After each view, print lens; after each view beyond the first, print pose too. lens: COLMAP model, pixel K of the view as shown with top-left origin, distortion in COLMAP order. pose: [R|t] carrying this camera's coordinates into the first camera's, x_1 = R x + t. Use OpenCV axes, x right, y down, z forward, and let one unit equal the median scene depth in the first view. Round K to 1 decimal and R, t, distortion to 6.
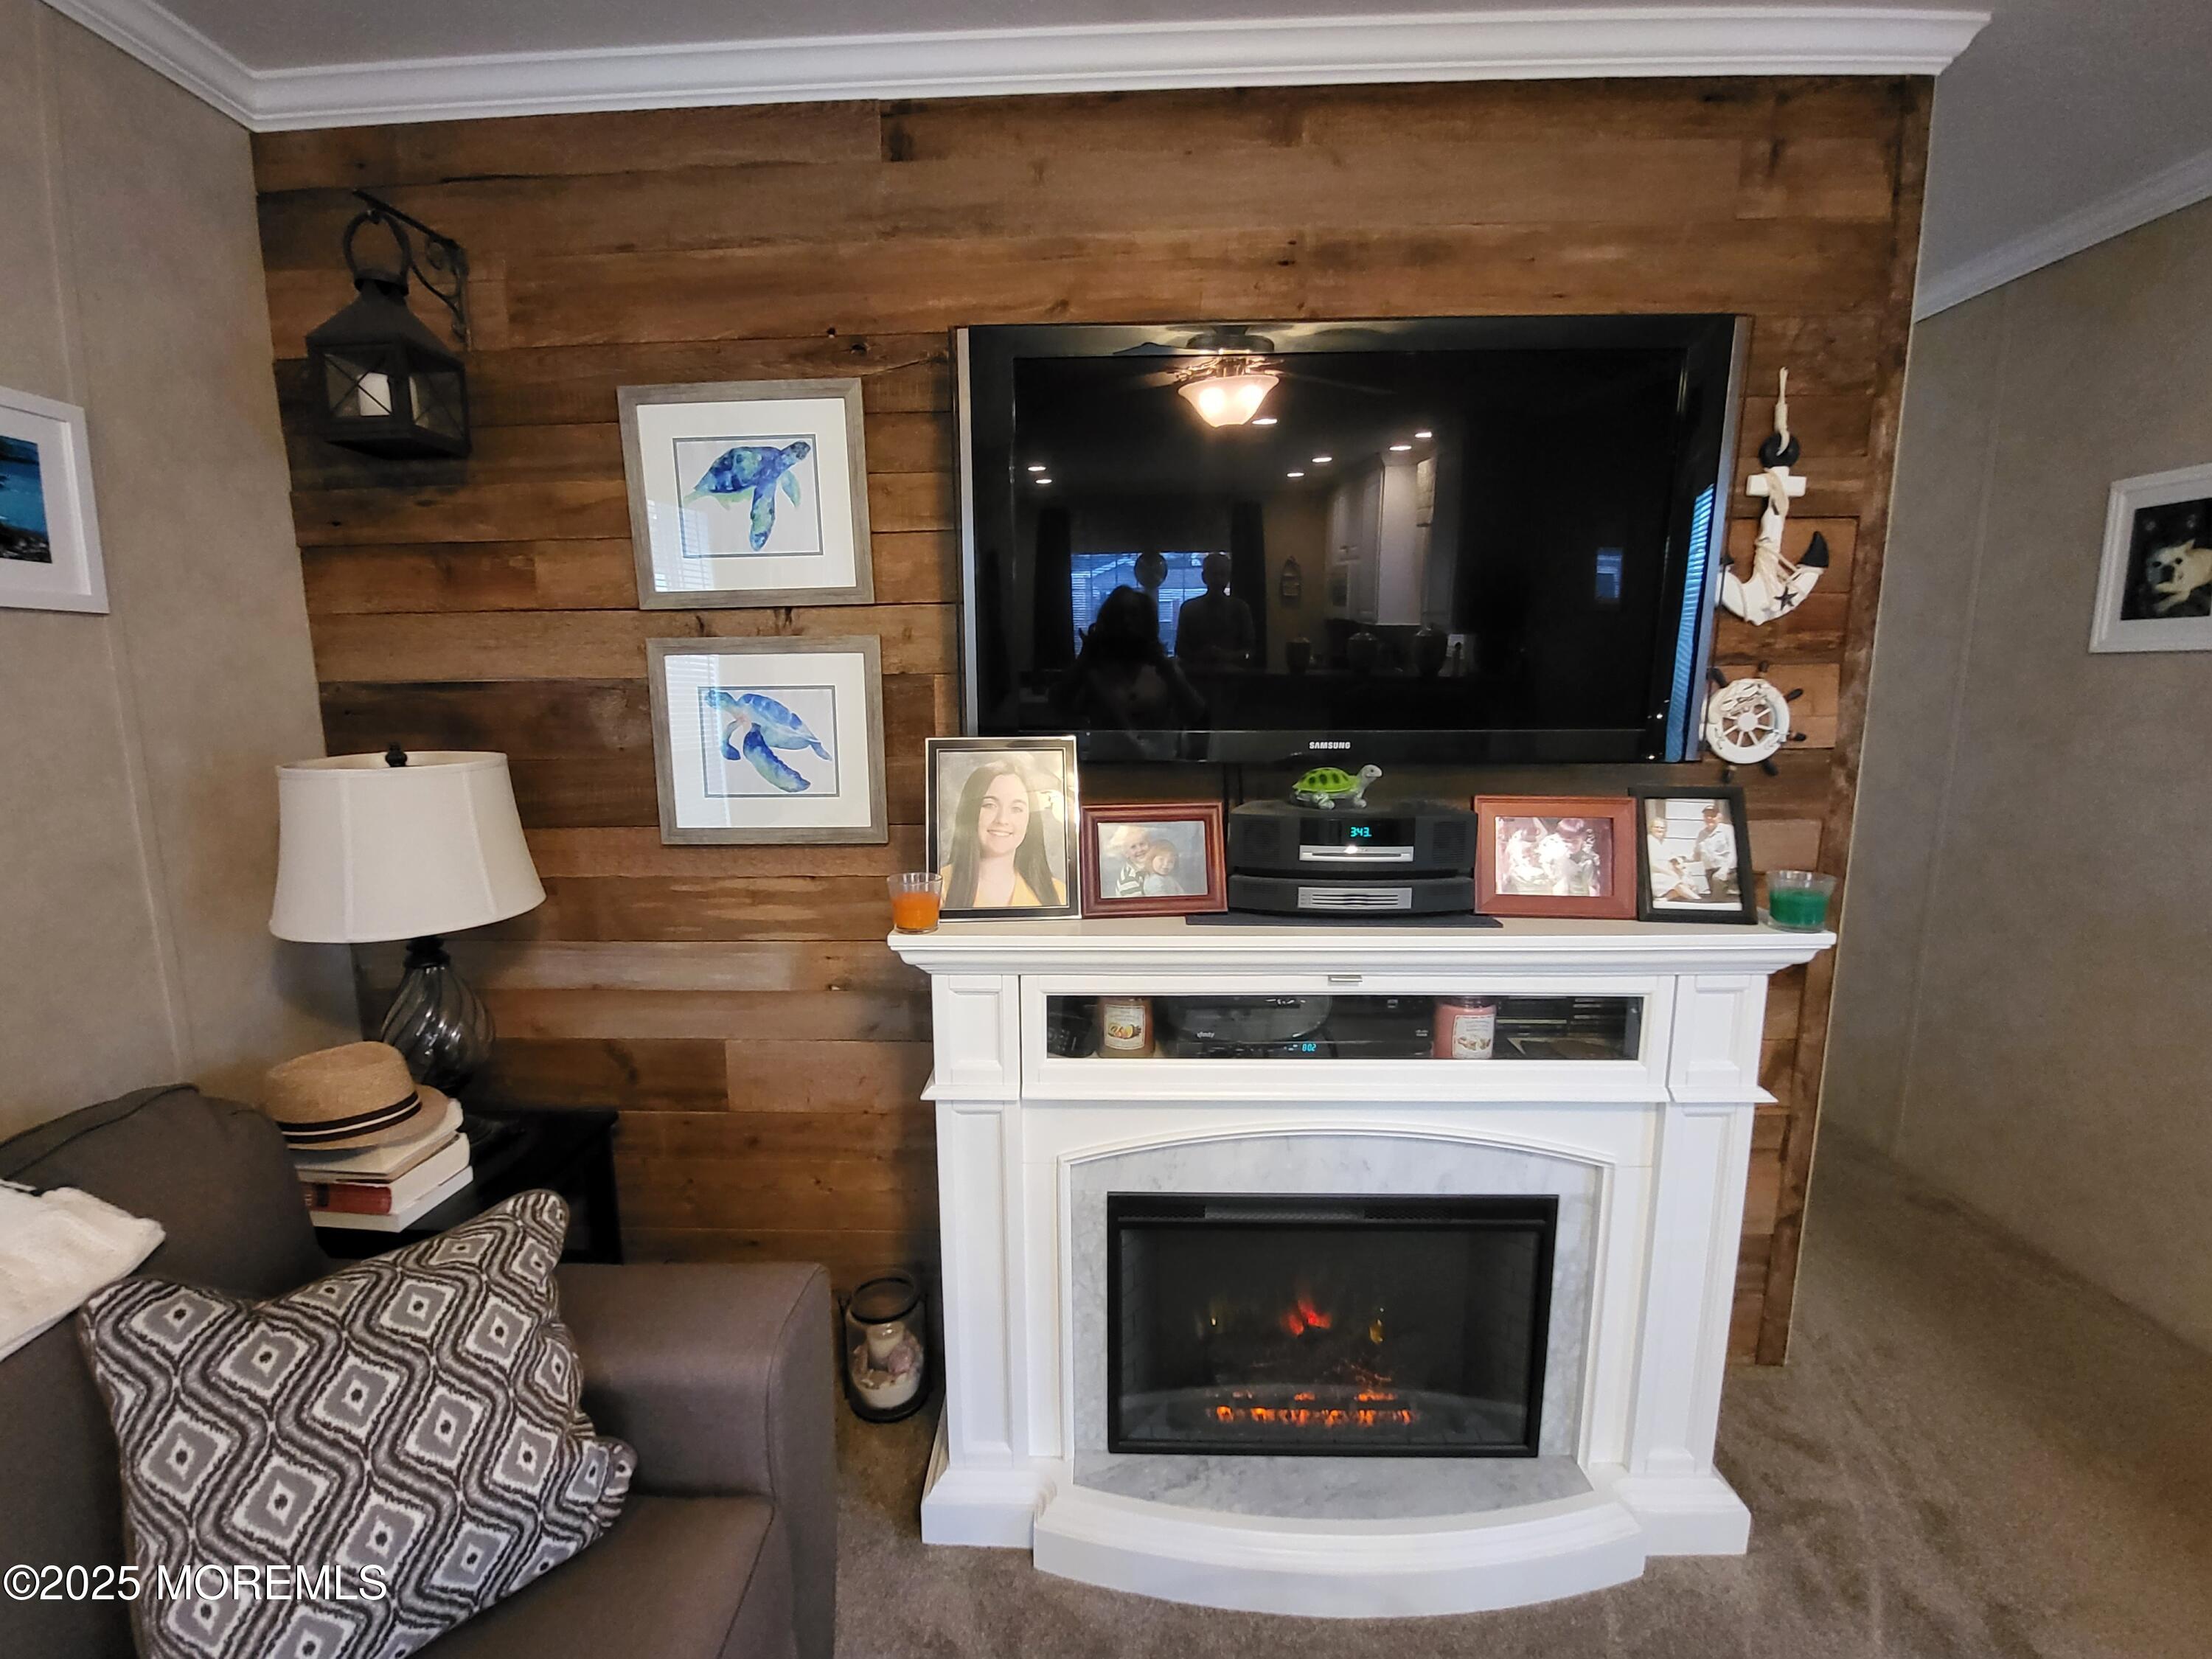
lens RADIAL K [[896.9, 0, 1036.9], [0, 896.9, 825.2], [0, 0, 1]] dist [-0.001631, -0.007806]
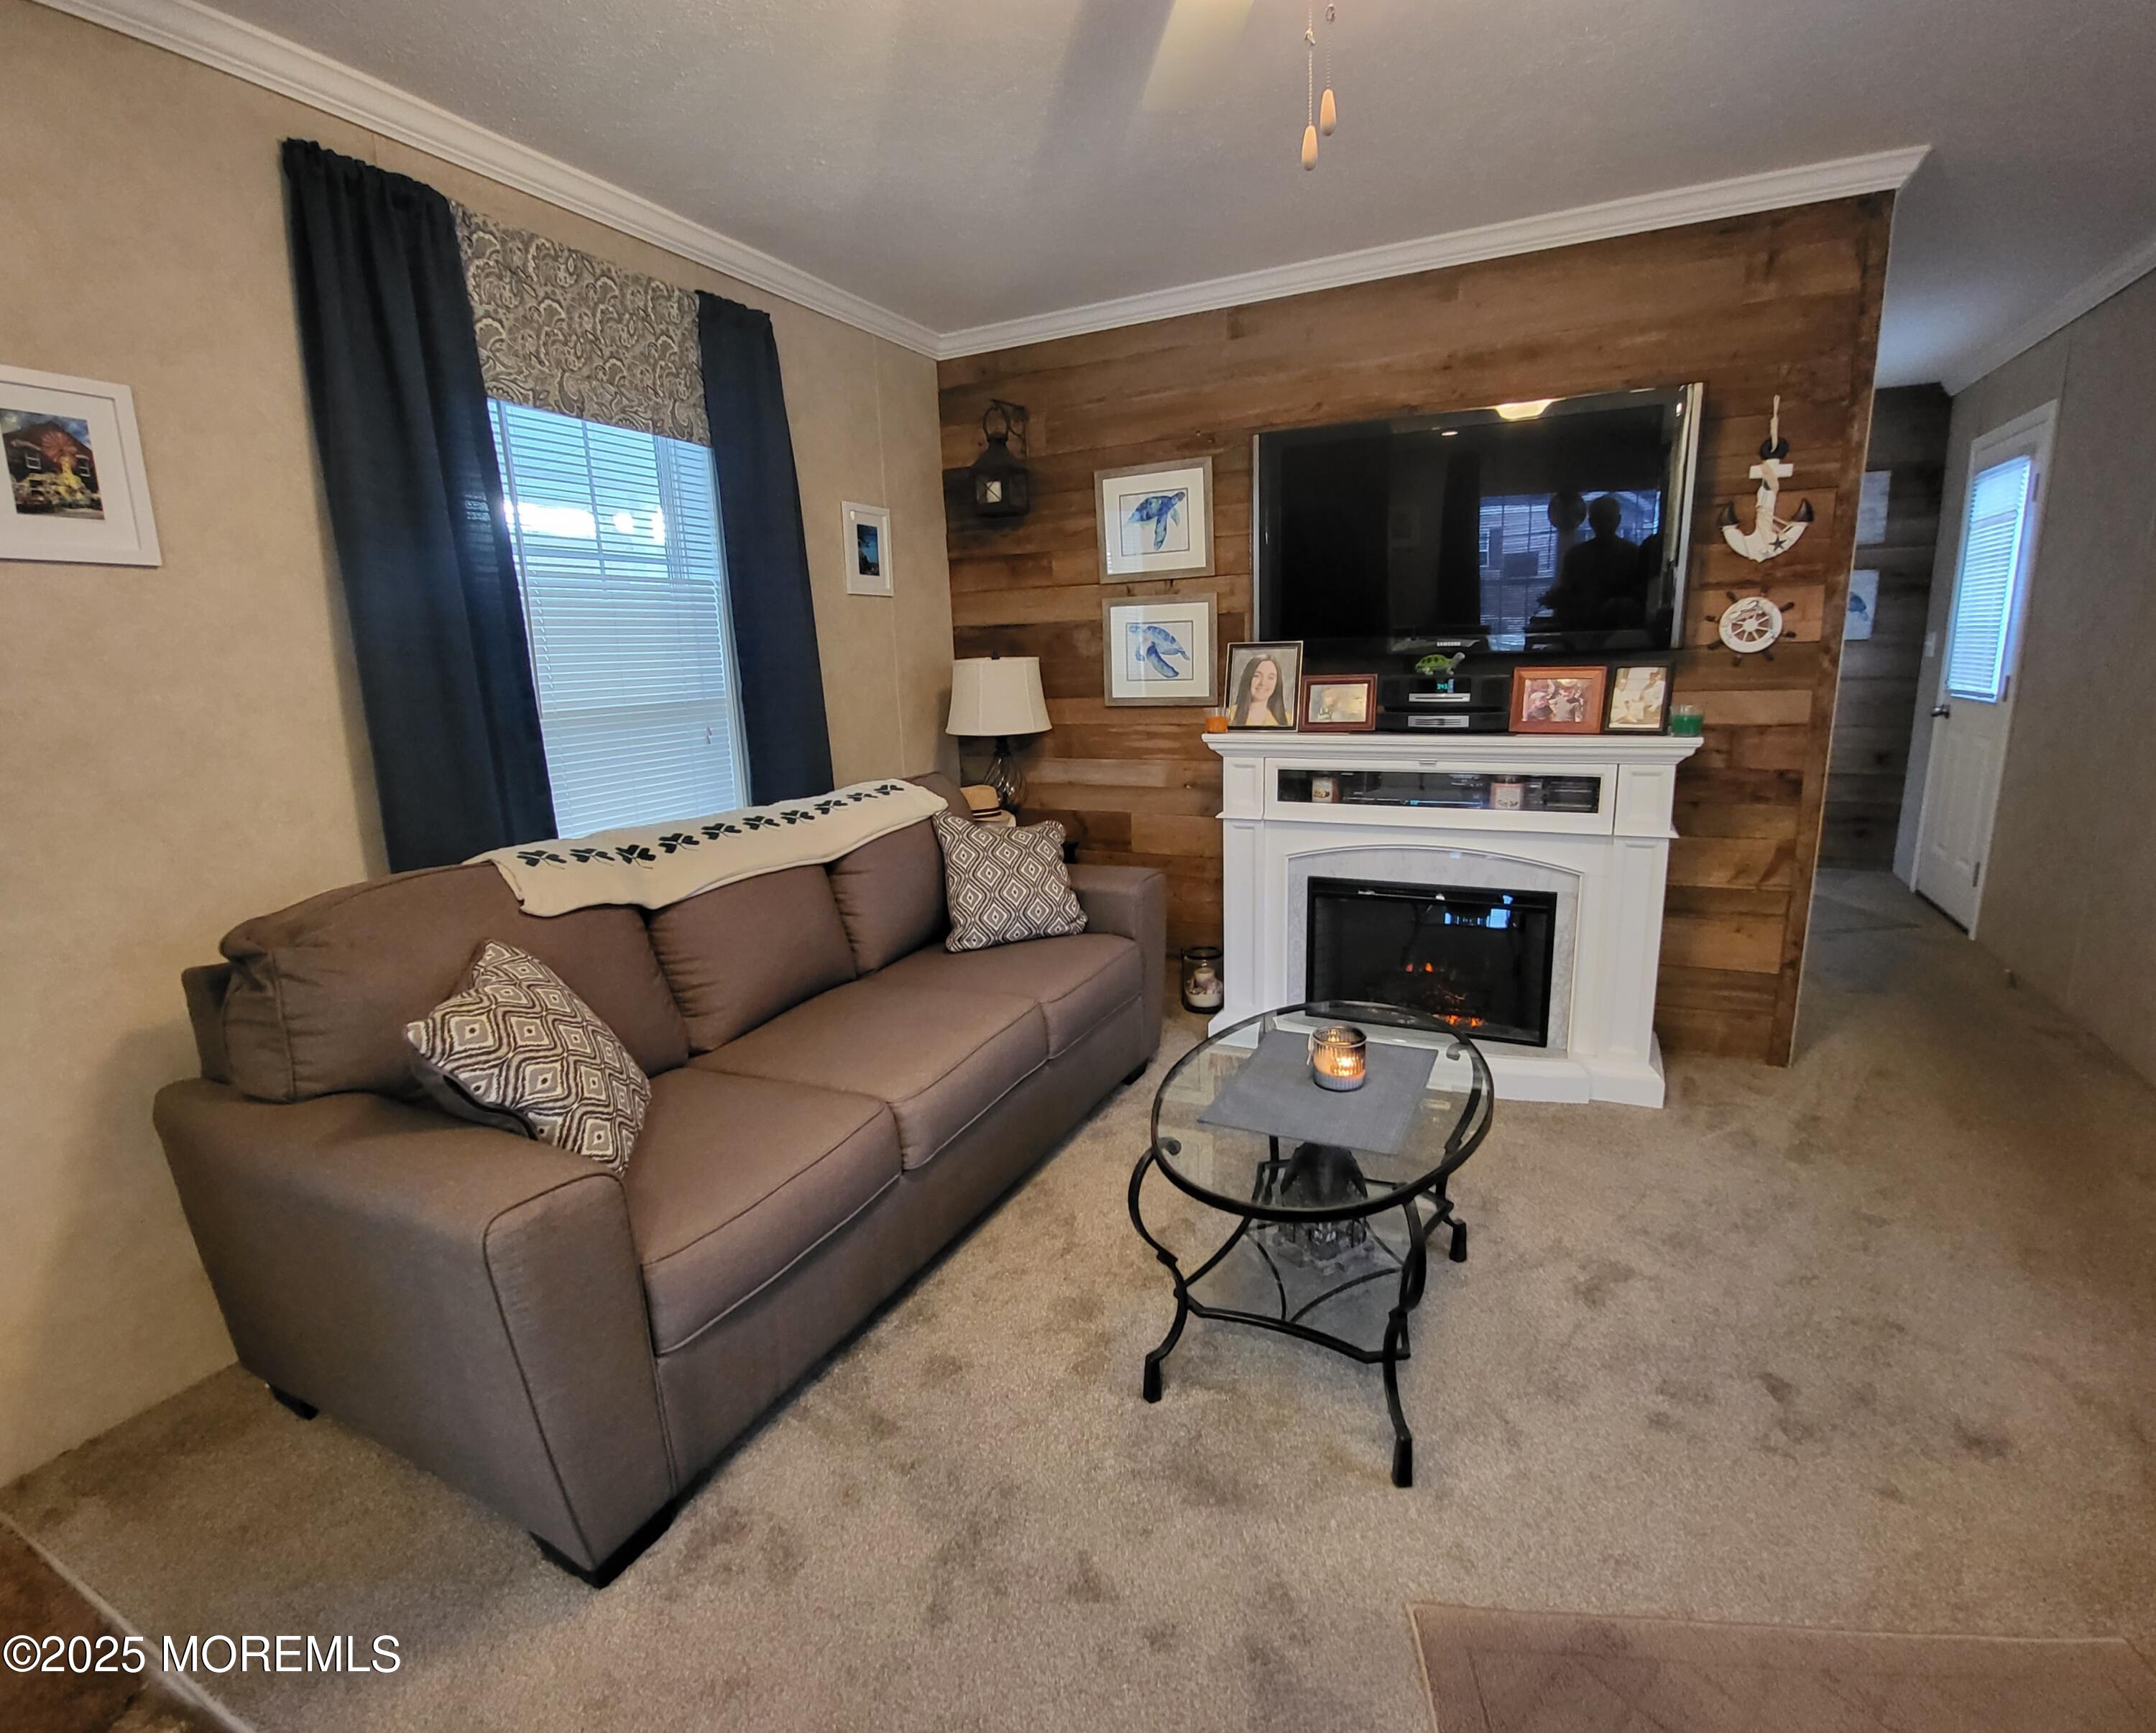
lens RADIAL K [[996.5, 0, 1084.4], [0, 996.5, 876.3], [0, 0, 1]] dist [-0.000118, -0.011081]
pose [[0.917241, 0.069245, -0.392268, 0.455892], [-0.040975, 0.995953, 0.079997, 0.239428], [0.396219, -0.057304, 0.916366, -1.122553]]
